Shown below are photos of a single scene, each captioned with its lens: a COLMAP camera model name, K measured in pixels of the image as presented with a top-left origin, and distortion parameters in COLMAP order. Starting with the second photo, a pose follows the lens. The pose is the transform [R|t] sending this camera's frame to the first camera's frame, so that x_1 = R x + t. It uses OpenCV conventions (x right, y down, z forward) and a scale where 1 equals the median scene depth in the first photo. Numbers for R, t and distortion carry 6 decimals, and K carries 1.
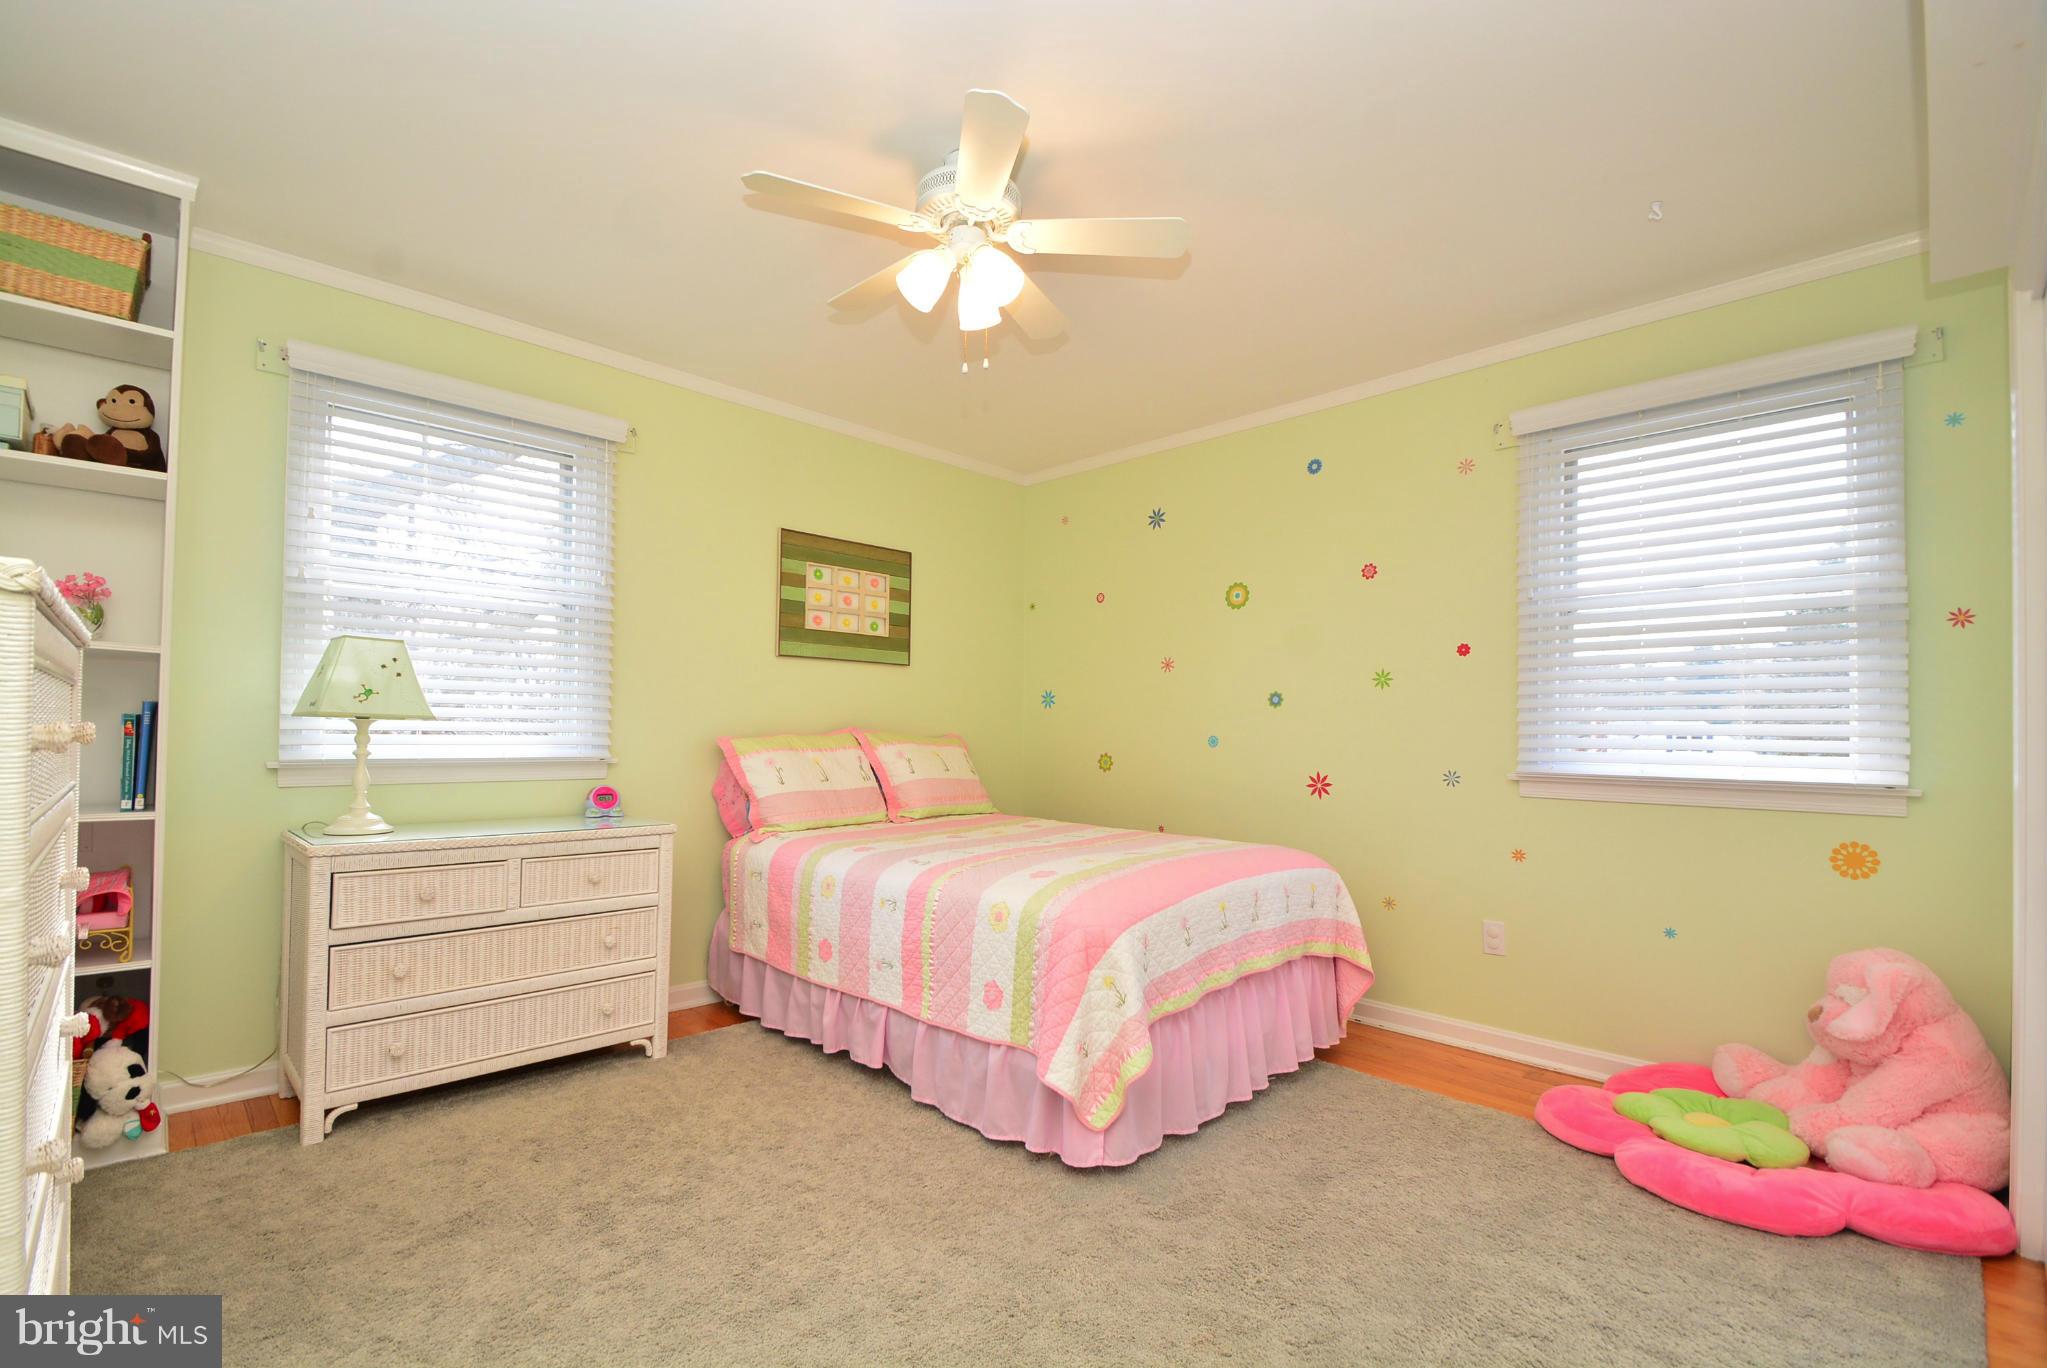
lens RADIAL K [[900.0, 0, 992.9], [0, 900.0, 713.9], [0, 0, 1]] dist [0.015349, -0.015713]
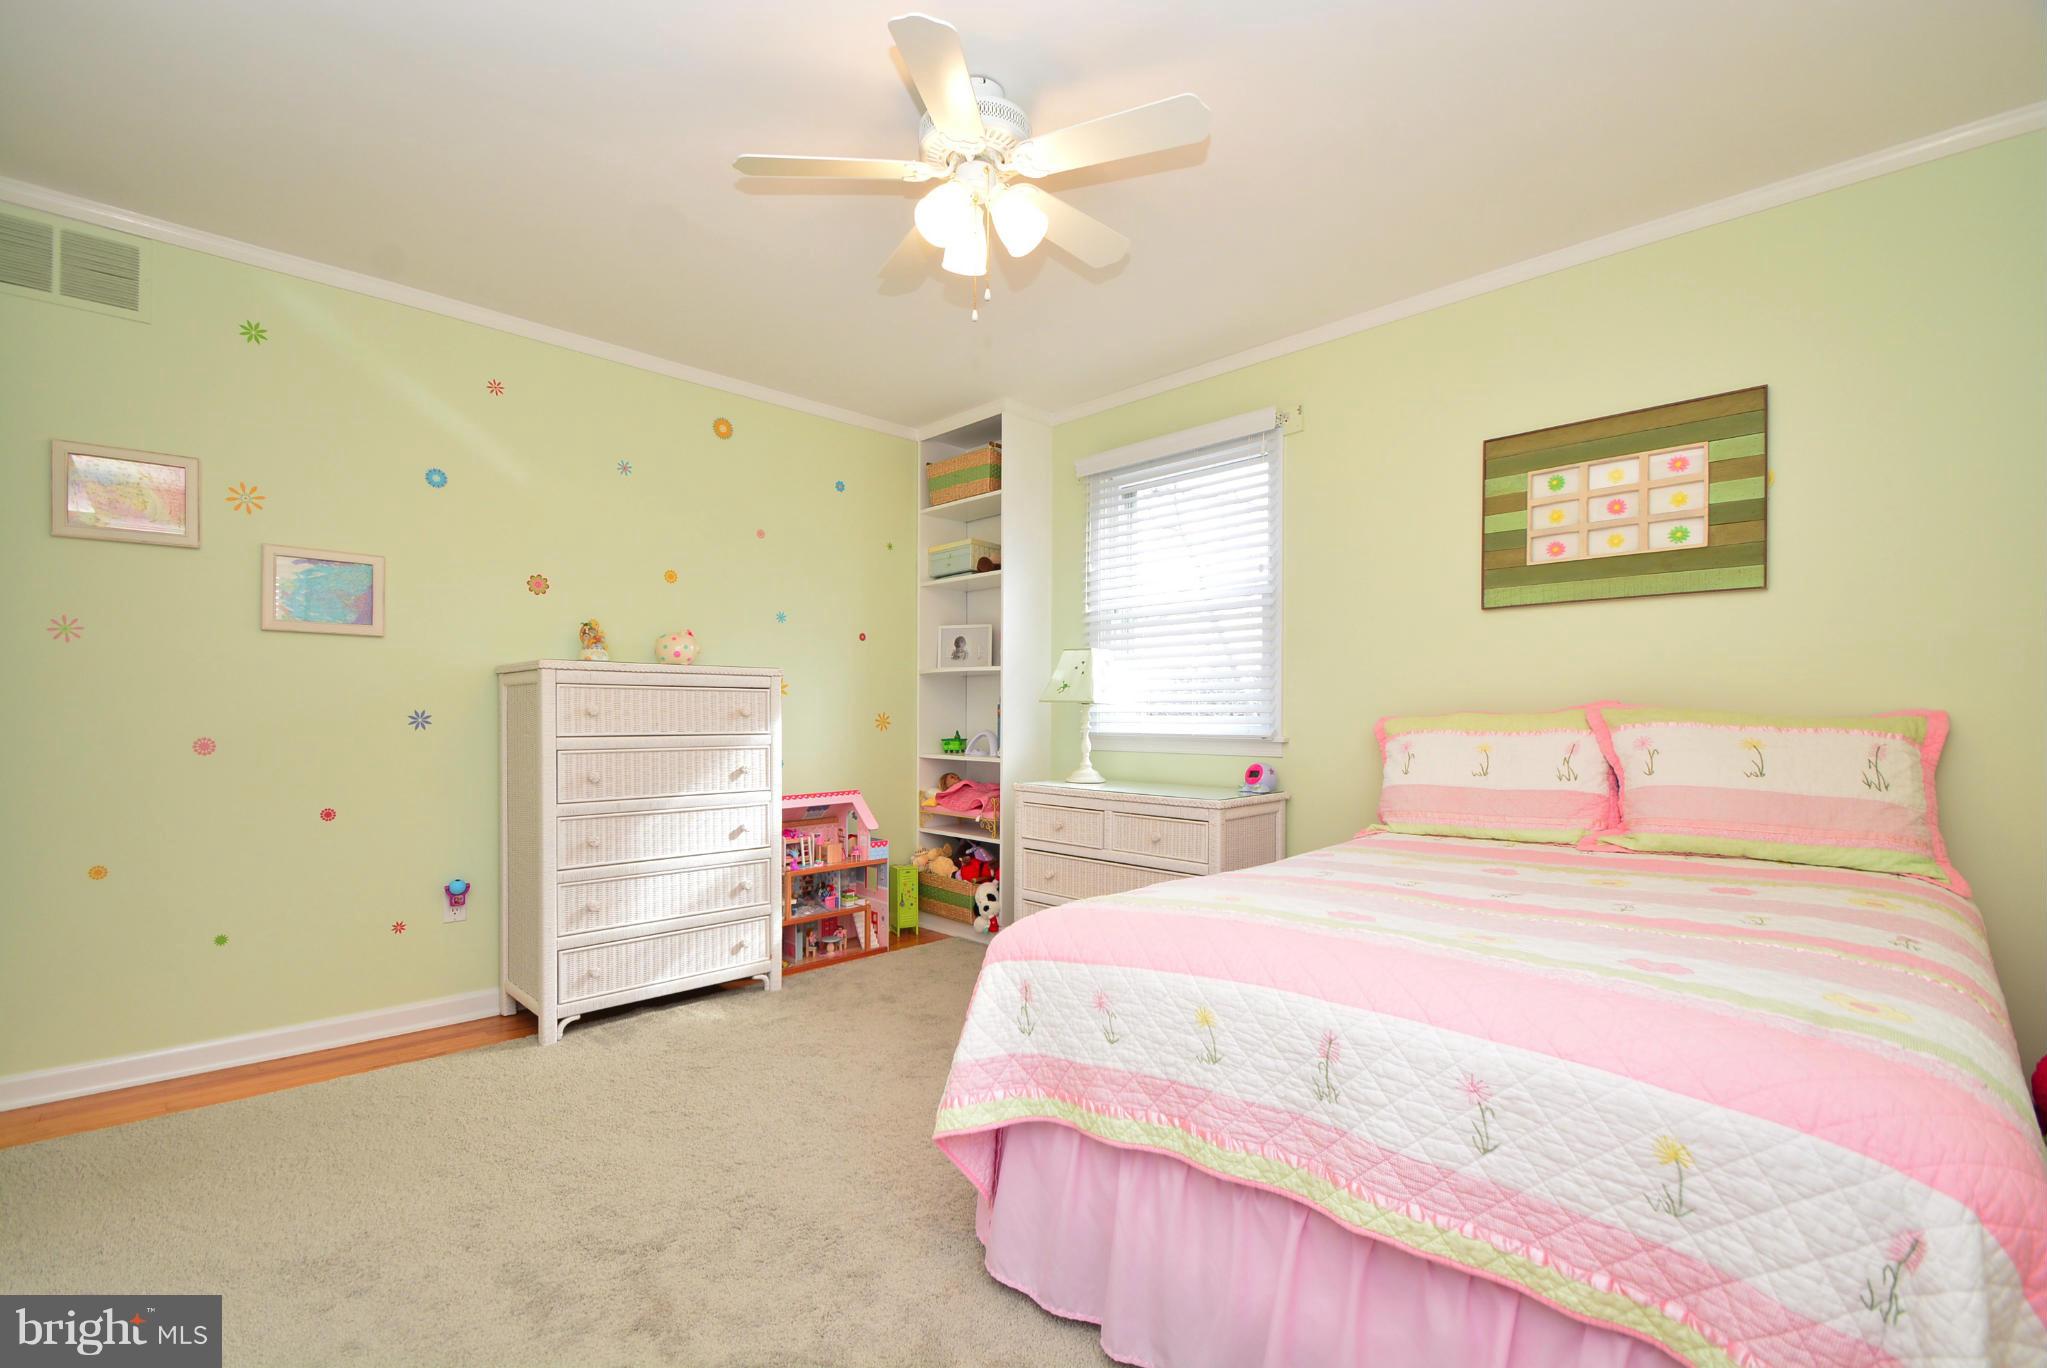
lens RADIAL K [[900.0, 0, 992.9], [0, 900.0, 713.9], [0, 0, 1]] dist [0.015349, -0.015713]
pose [[0.004354, -0.014714, -0.999882, 0.514049], [0.016879, 0.999750, -0.014638, 0.027304], [0.999848, -0.016813, 0.004601, 0.572968]]
